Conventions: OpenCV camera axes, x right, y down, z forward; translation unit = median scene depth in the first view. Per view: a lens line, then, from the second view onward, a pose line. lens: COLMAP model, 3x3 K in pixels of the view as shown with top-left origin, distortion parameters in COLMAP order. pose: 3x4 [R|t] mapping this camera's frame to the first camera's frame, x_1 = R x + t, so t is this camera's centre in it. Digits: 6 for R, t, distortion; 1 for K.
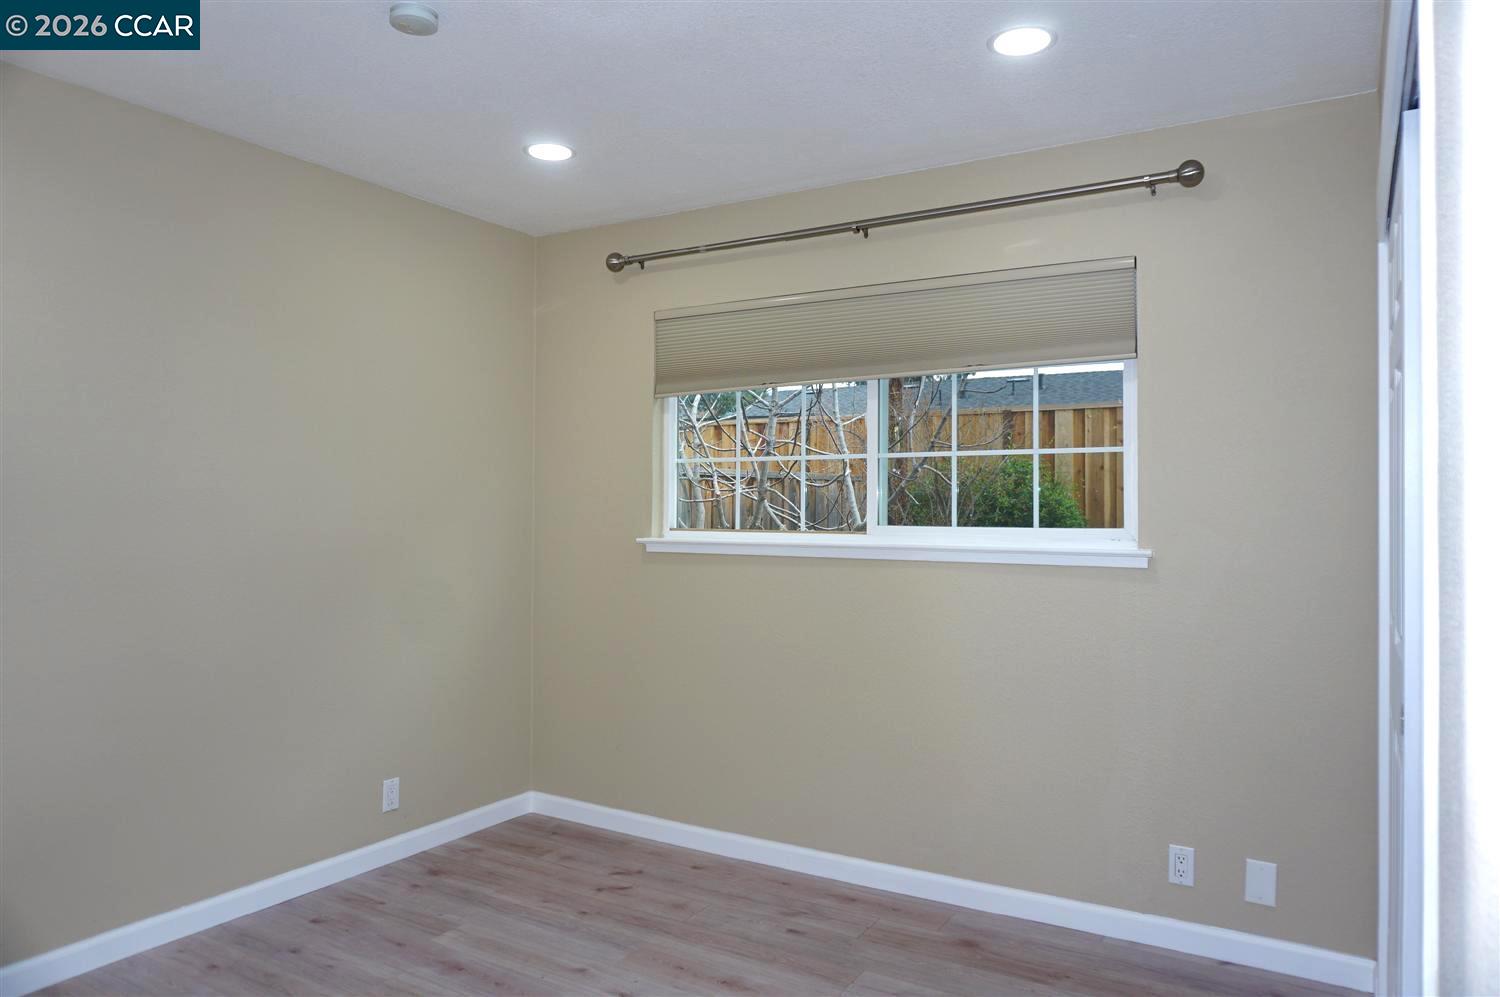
lens RADIAL K [[1005.8, 0, 752.9], [0, 1005.8, 489.1], [0, 0, 1]] dist [-0.030111, 0.000607]
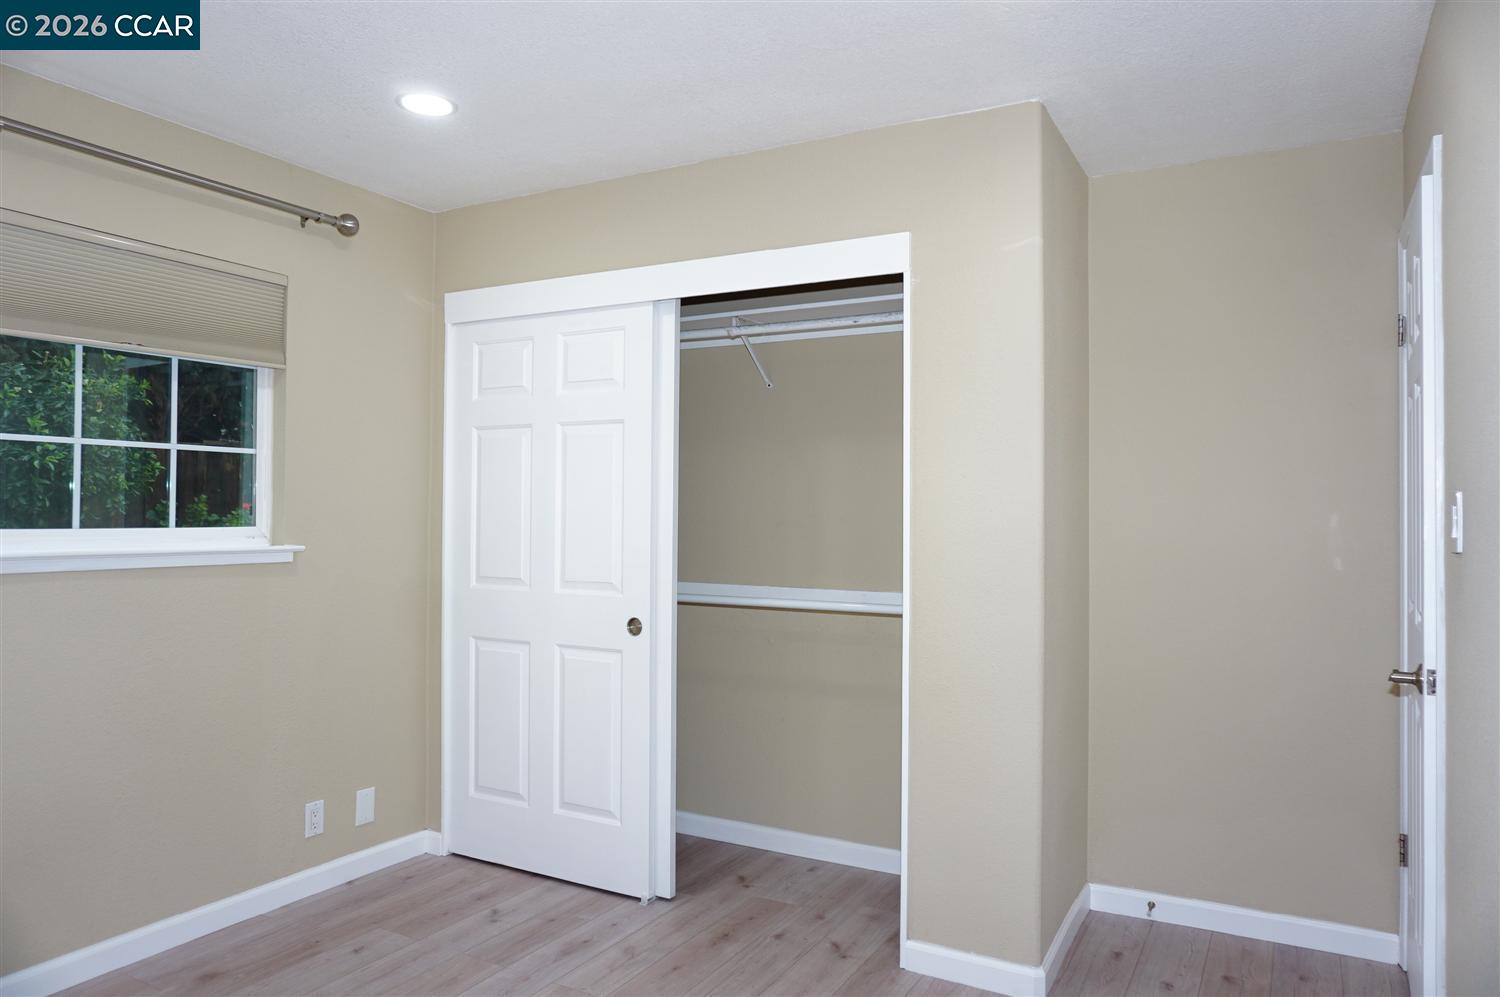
lens RADIAL K [[984.1, 0, 750.0], [0, 984.1, 498.5], [0, 0, 1]] dist [-0.021962, 0.001526]
pose [[-0.035287, 0.012515, 0.999299, -0.697120], [-0.020315, 0.999706, -0.013237, 0.012869], [-0.999171, -0.020768, -0.035022, 0.528357]]
